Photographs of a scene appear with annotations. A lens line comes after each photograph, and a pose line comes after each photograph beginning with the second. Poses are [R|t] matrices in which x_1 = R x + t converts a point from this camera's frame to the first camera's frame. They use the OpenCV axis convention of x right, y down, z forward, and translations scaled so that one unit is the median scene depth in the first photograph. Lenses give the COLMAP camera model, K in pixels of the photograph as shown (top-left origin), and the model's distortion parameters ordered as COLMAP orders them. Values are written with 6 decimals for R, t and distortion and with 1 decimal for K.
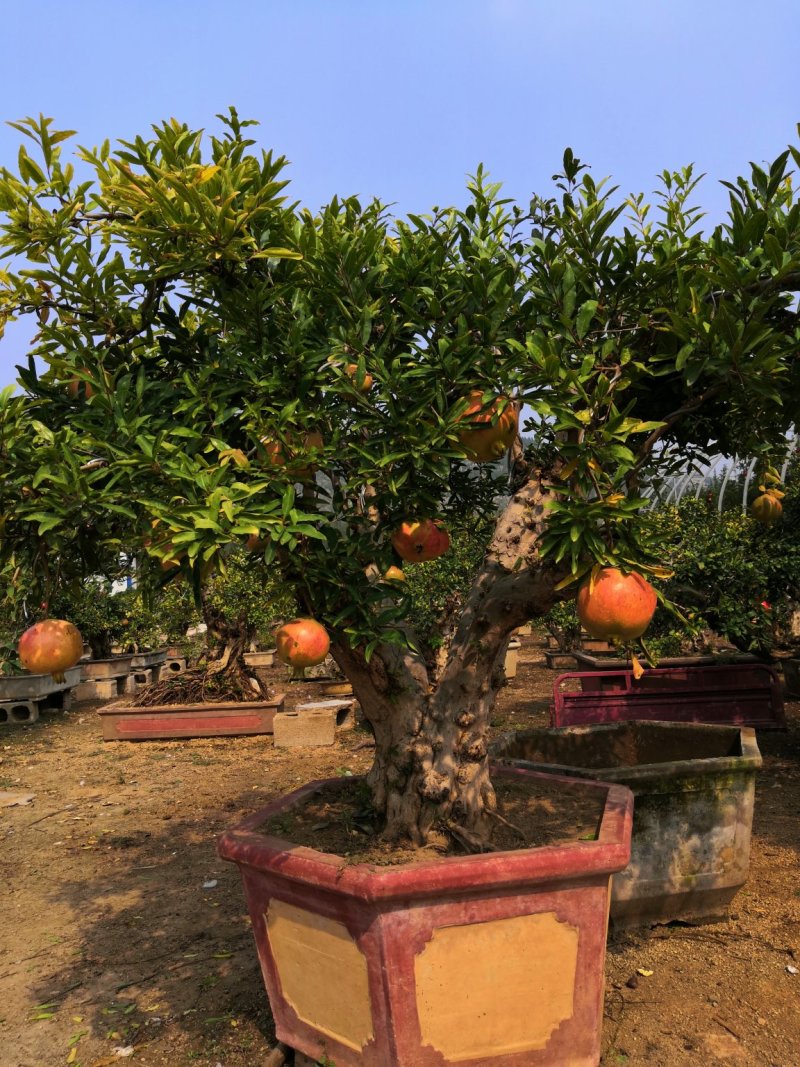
lens RADIAL K [[806.6, 0, 400.0], [0, 806.6, 533.5], [0, 0, 1]] dist [0.002709, 0.010334]
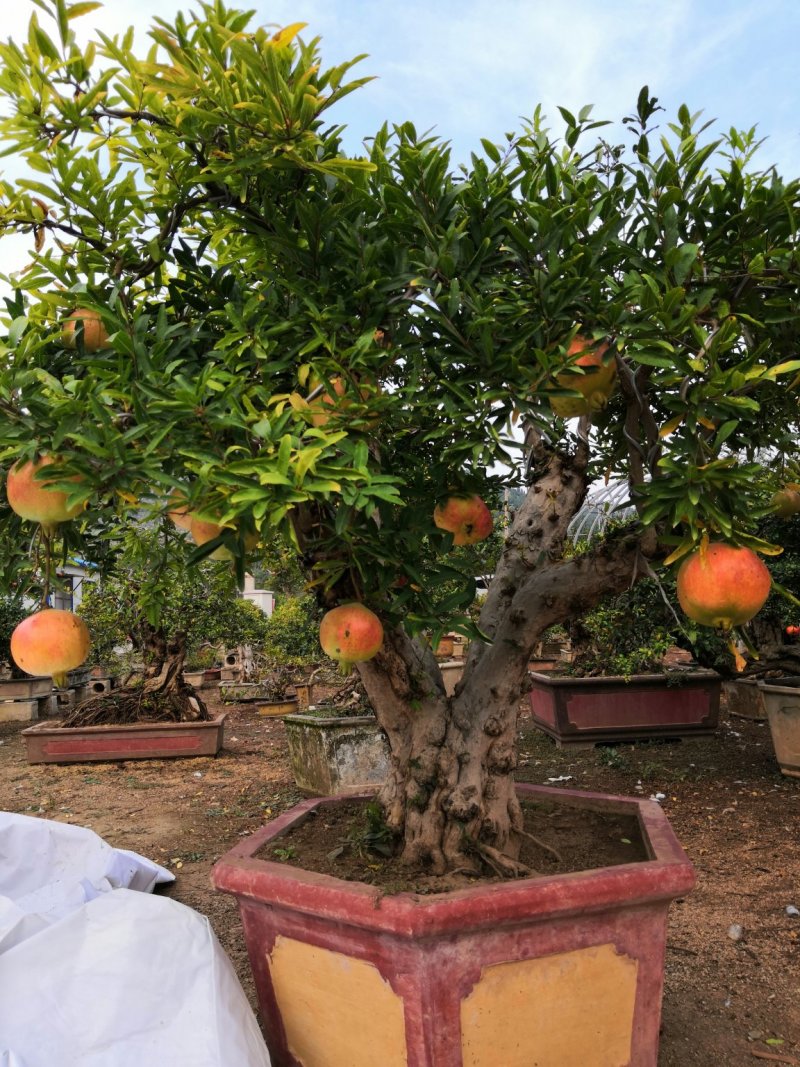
lens RADIAL K [[806.6, 0, 400.0], [0, 806.6, 533.5], [0, 0, 1]] dist [0.002709, 0.010334]
pose [[0.995882, 0.017283, 0.088997, -0.113316], [-0.014836, 0.999496, -0.028079, 0.043504], [-0.089437, 0.026643, 0.995636, 0.114895]]
